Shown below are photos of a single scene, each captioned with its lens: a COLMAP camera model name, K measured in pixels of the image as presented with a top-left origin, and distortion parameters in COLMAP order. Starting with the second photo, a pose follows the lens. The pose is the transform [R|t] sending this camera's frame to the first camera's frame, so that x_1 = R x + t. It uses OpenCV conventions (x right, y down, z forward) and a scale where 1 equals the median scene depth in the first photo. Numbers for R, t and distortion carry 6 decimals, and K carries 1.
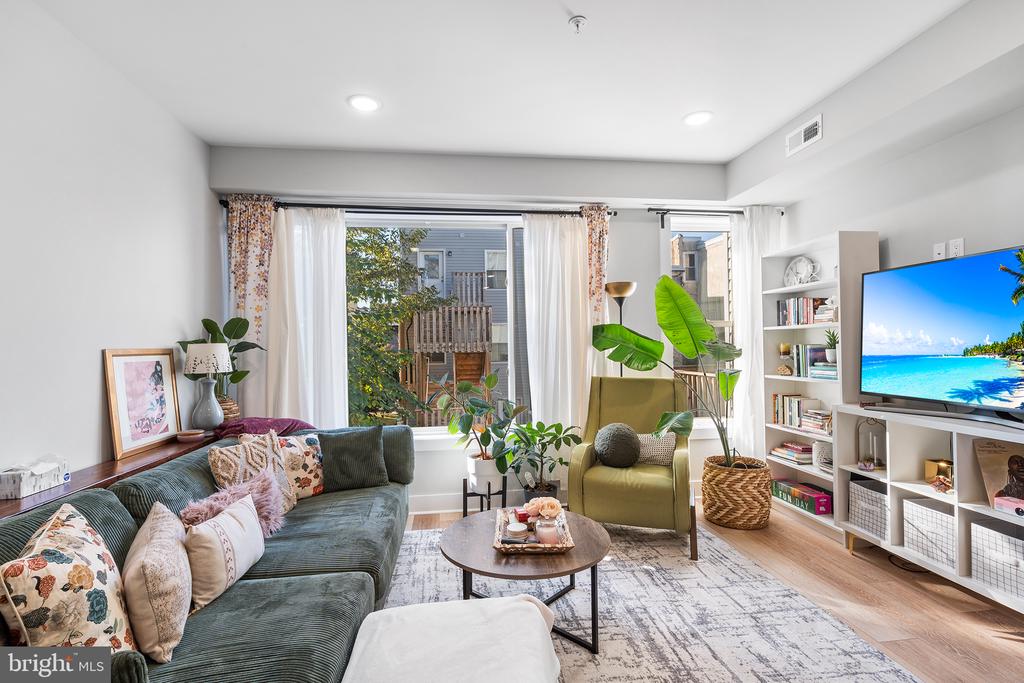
lens RADIAL K [[462.9, 0, 510.4], [0, 462.9, 348.4], [0, 0, 1]] dist [-0.002598, 0.000213]
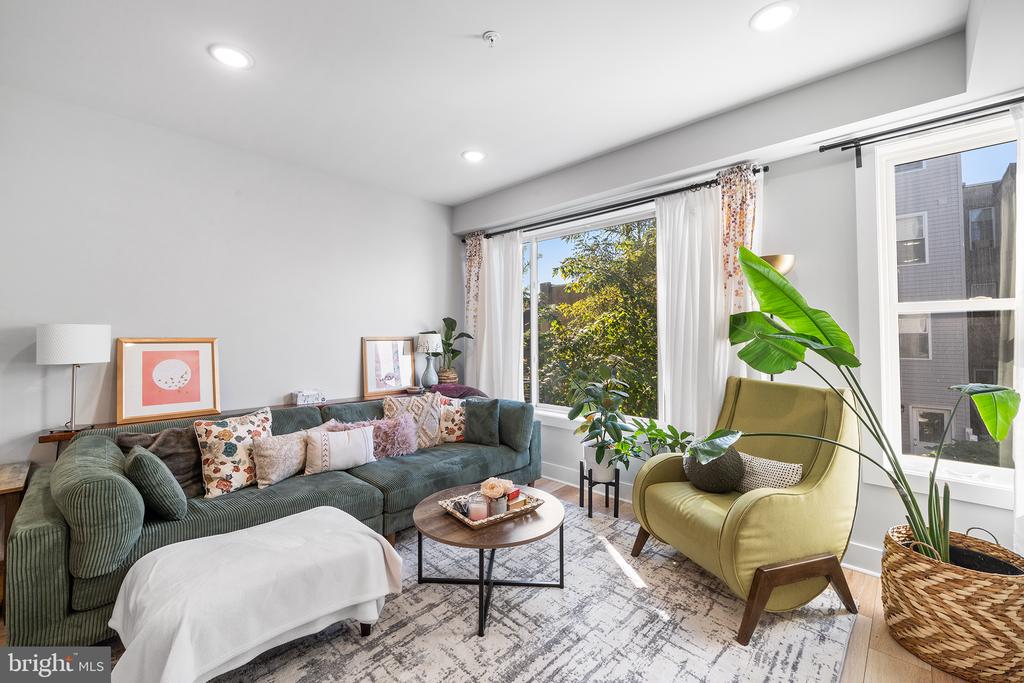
lens RADIAL K [[419.9, 0, 521.7], [0, 419.9, 332.3], [0, 0, 1]] dist [-0.001892, 0.000743]
pose [[0.641205, 0.003784, -0.767361, 0.562579], [-0.012899, 0.999900, -0.005847, -0.009778], [0.767261, 0.013647, 0.641189, 0.267447]]
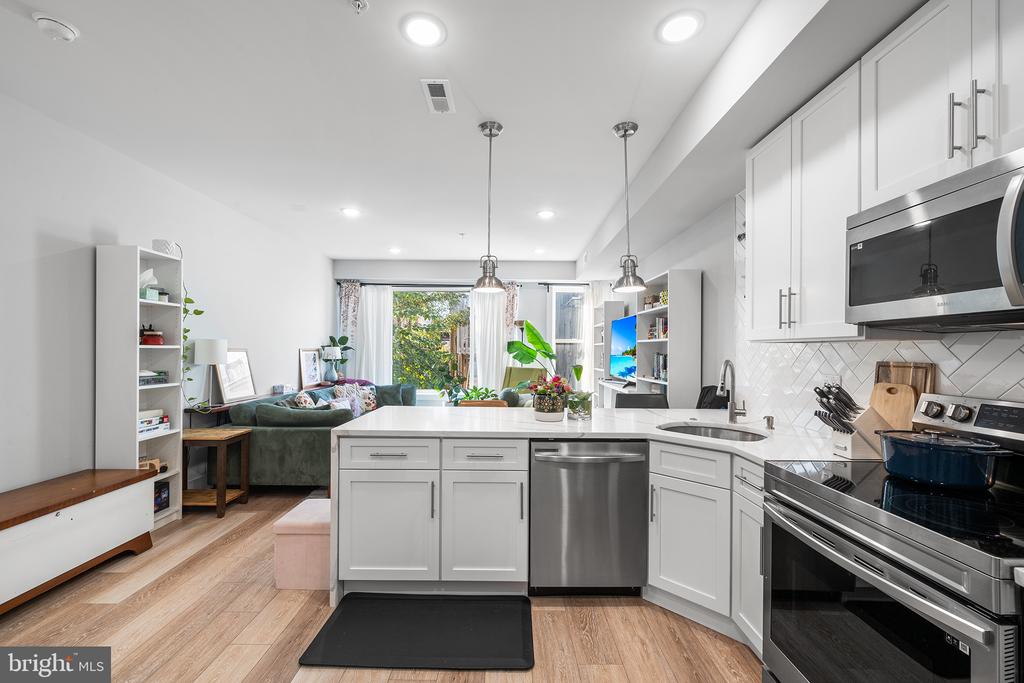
lens RADIAL K [[419.9, 0, 515.5], [0, 419.9, 349.6], [0, 0, 1]] dist [-0.001892, 0.000743]
pose [[0.992938, 0.021574, -0.116657, 0.470357], [-0.022533, 0.999722, -0.006913, -0.002136], [0.116476, 0.009493, 0.993148, -0.908596]]
